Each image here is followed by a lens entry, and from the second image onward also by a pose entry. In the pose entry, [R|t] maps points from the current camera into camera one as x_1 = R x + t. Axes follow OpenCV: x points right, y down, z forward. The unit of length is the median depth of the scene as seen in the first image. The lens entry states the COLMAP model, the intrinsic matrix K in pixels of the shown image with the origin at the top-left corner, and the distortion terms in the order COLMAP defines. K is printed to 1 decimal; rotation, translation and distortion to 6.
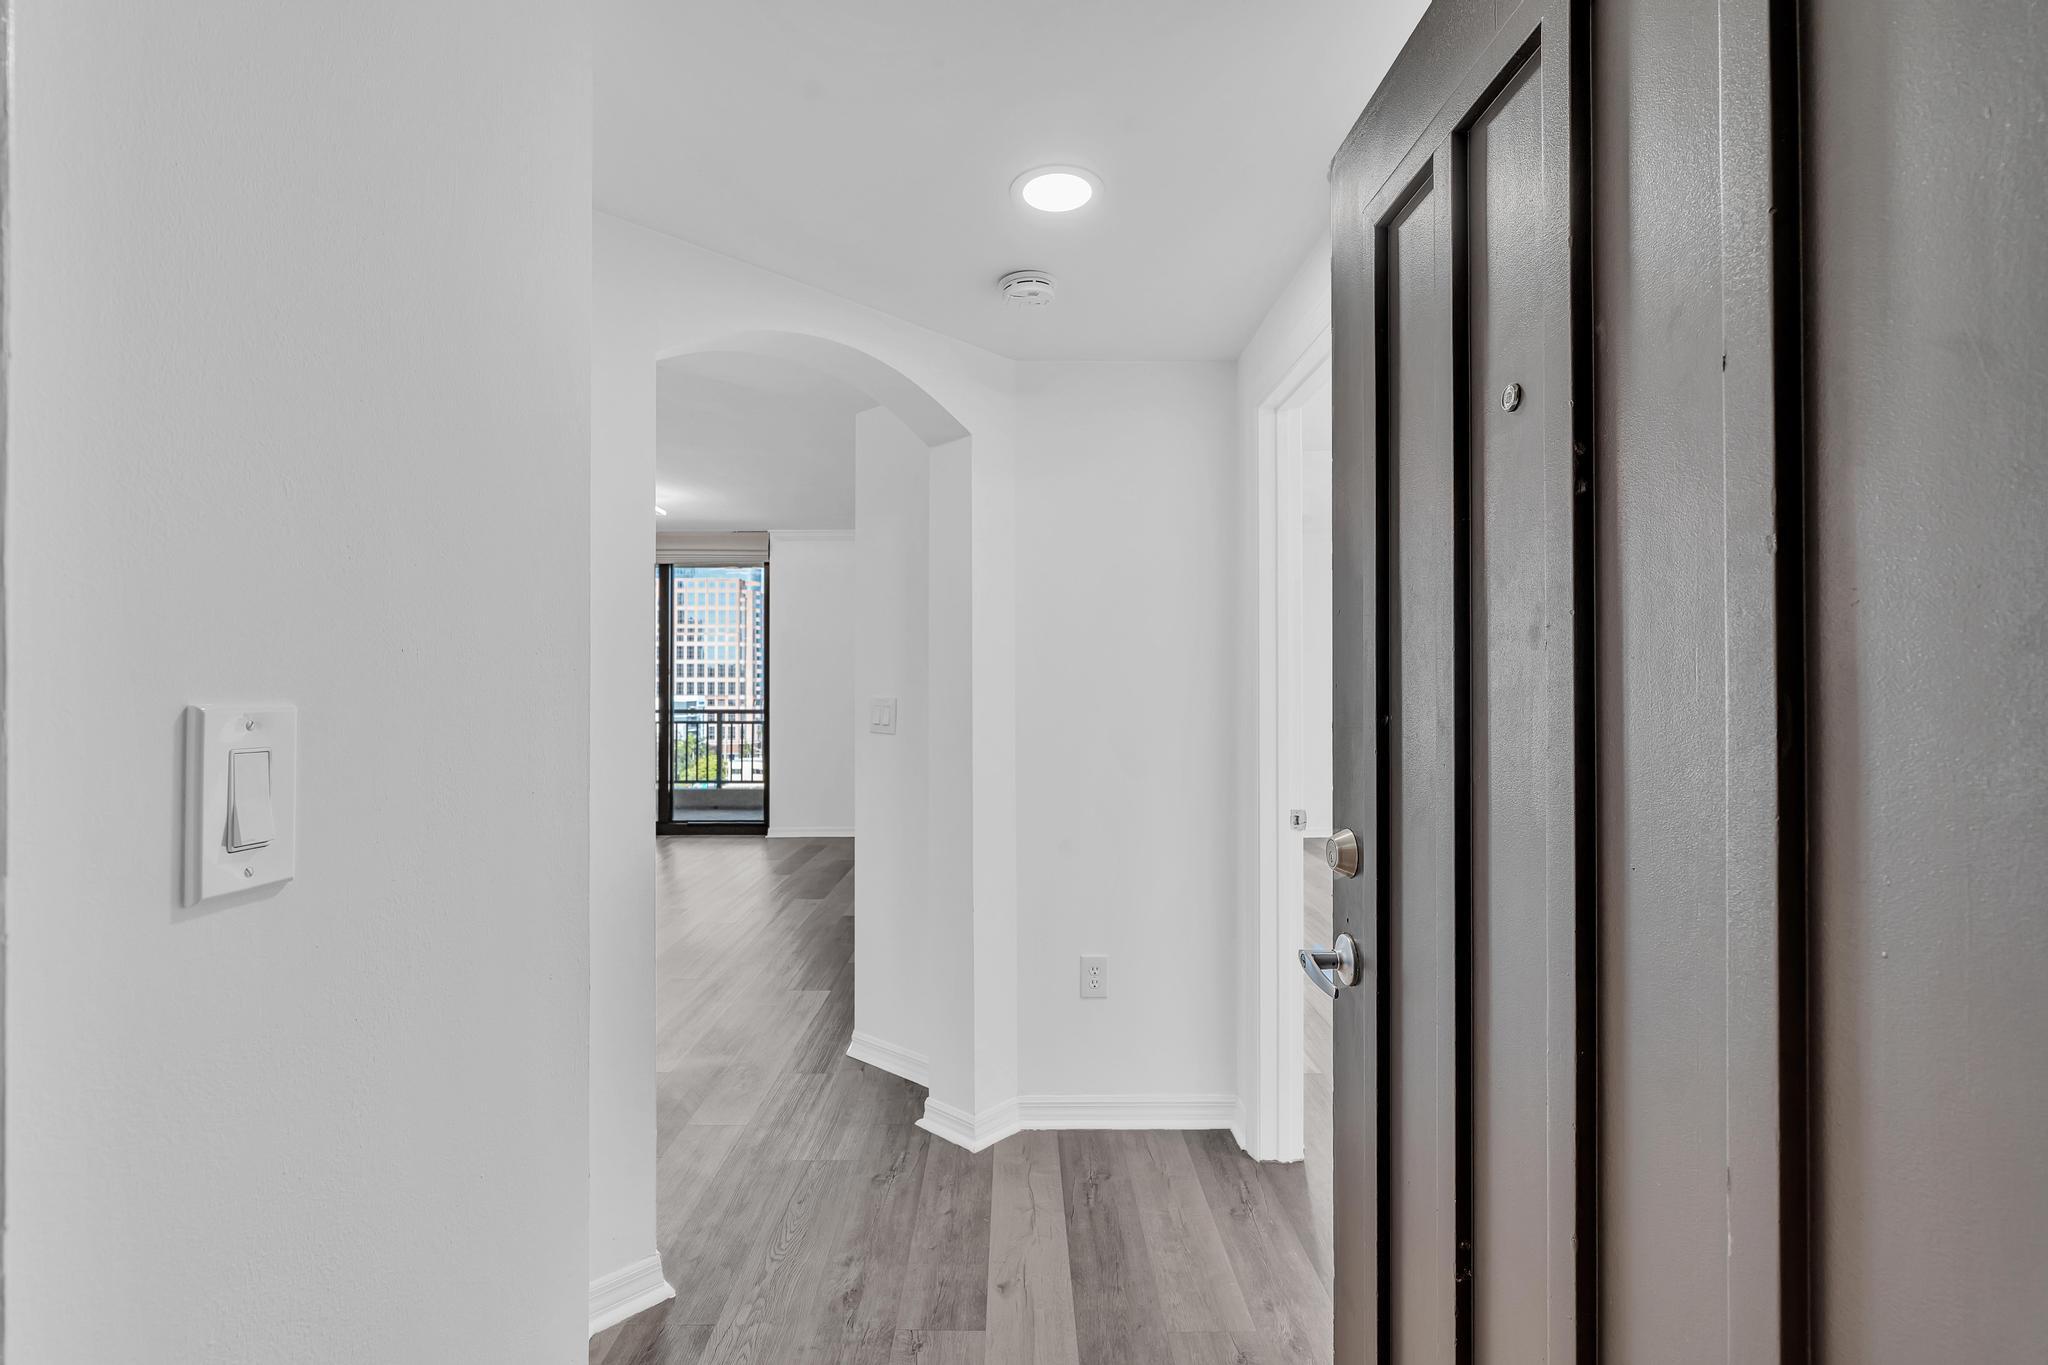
lens RADIAL K [[915.1, 0, 1024.0], [0, 915.1, 682.5], [0, 0, 1]] dist [-0.009154, 0.004154]
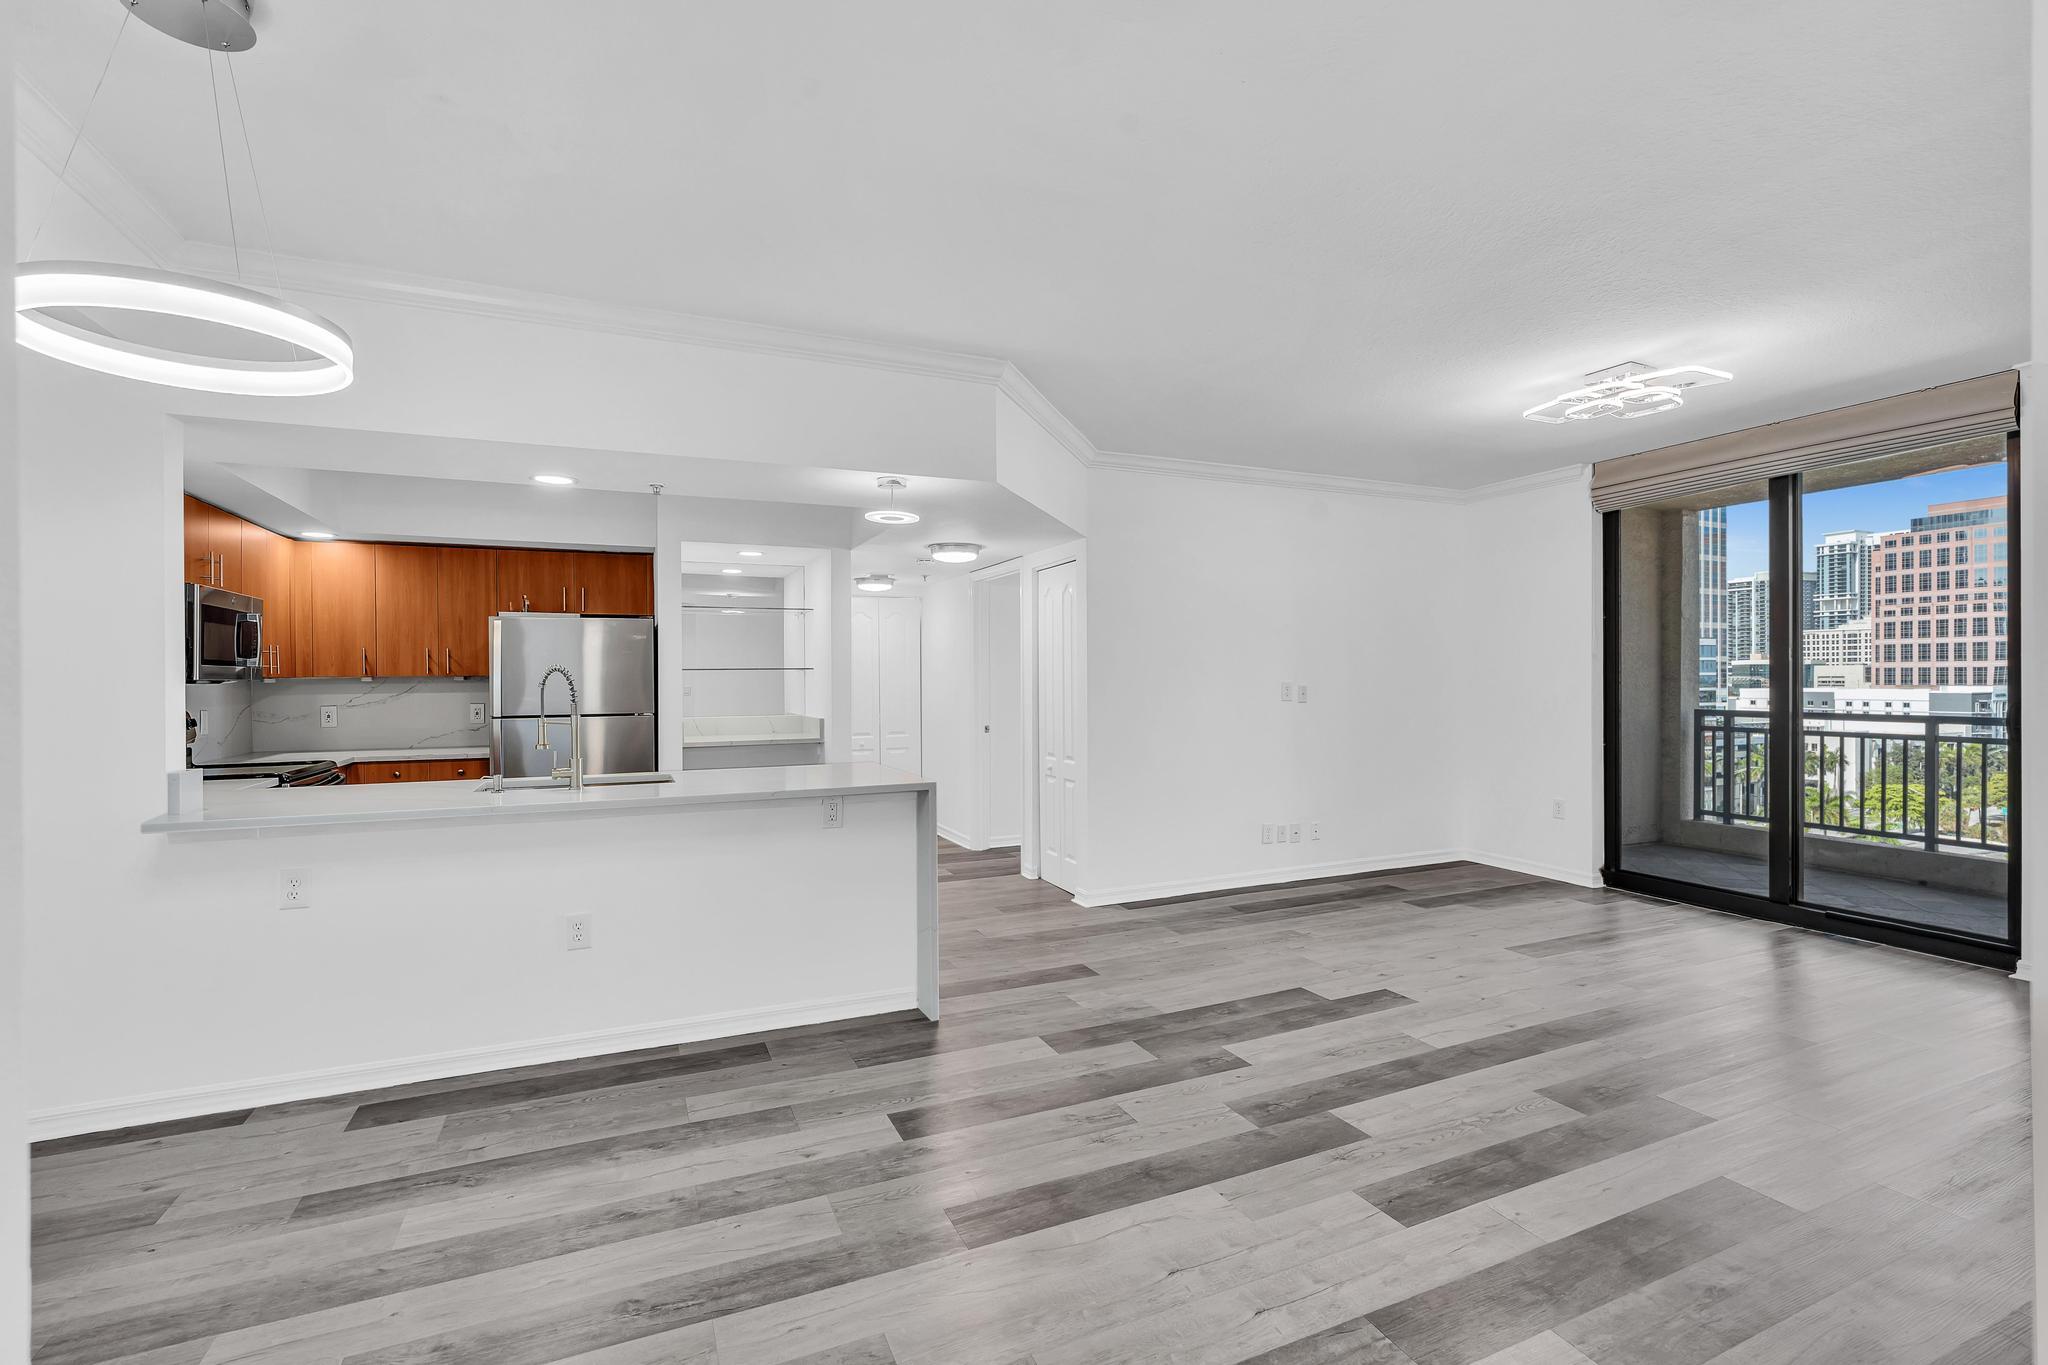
lens RADIAL K [[915.1, 0, 1024.0], [0, 915.1, 682.5], [0, 0, 1]] dist [-0.009154, 0.004154]
pose [[0.398368, 0.001738, -0.917224, -0.036493], [0.010124, 0.999929, 0.006292, -0.002125], [0.917170, -0.011792, 0.398322, 0.290048]]
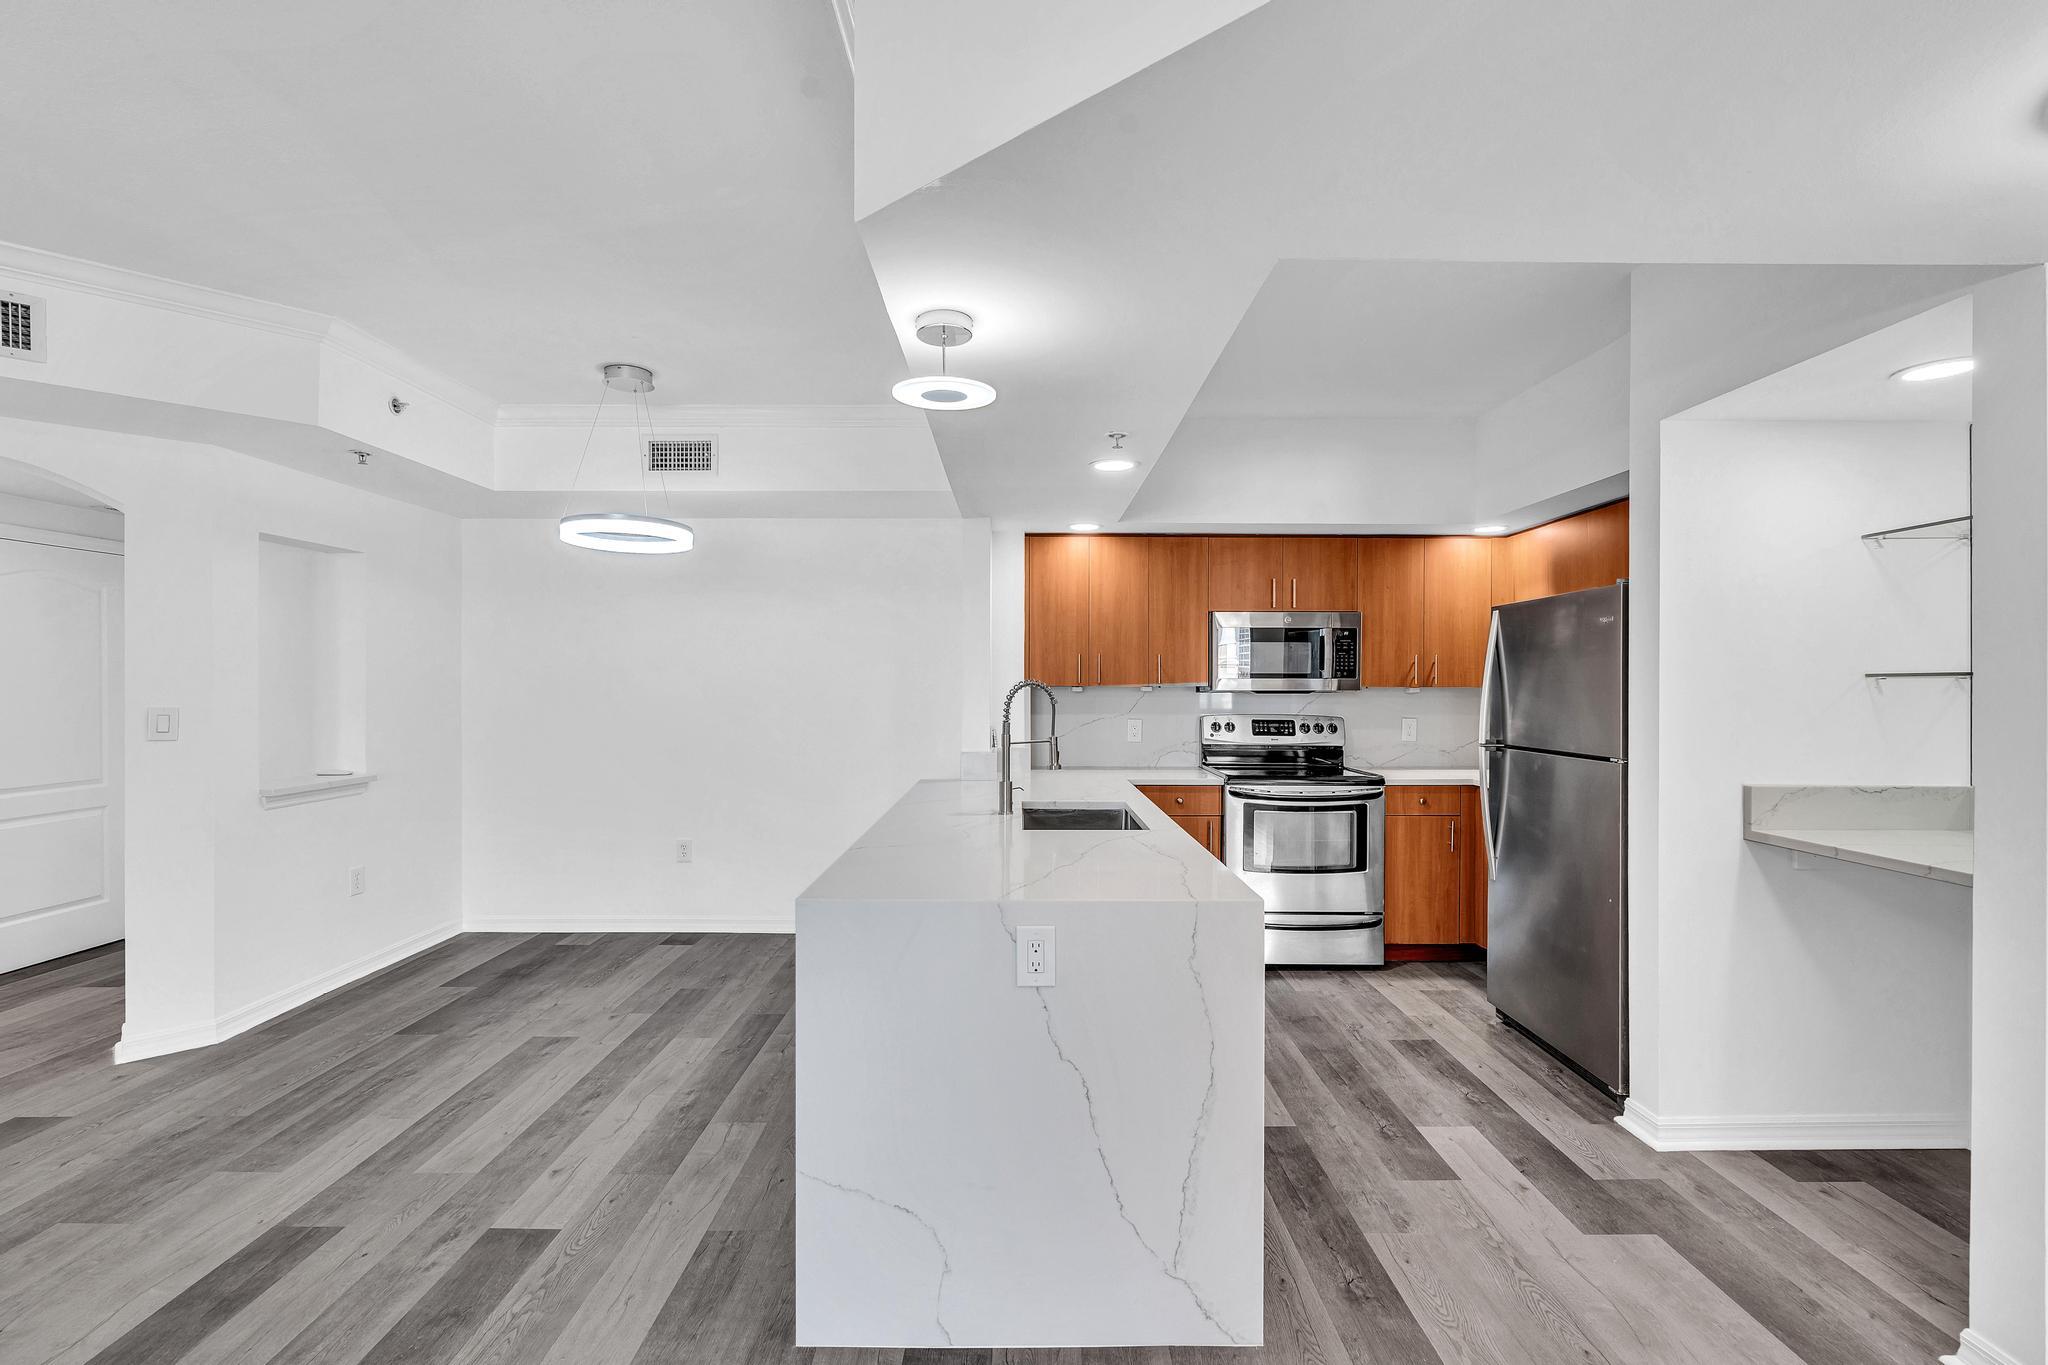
lens RADIAL K [[915.7, 0, 1024.8], [0, 915.7, 686.6], [0, 0, 1]] dist [-0.002716, 0.000648]
pose [[-0.999983, -0.000173, 0.005863, -0.515943], [-0.000195, 0.999993, -0.003759, -0.005448], [-0.005862, -0.003760, -0.999976, 0.660130]]
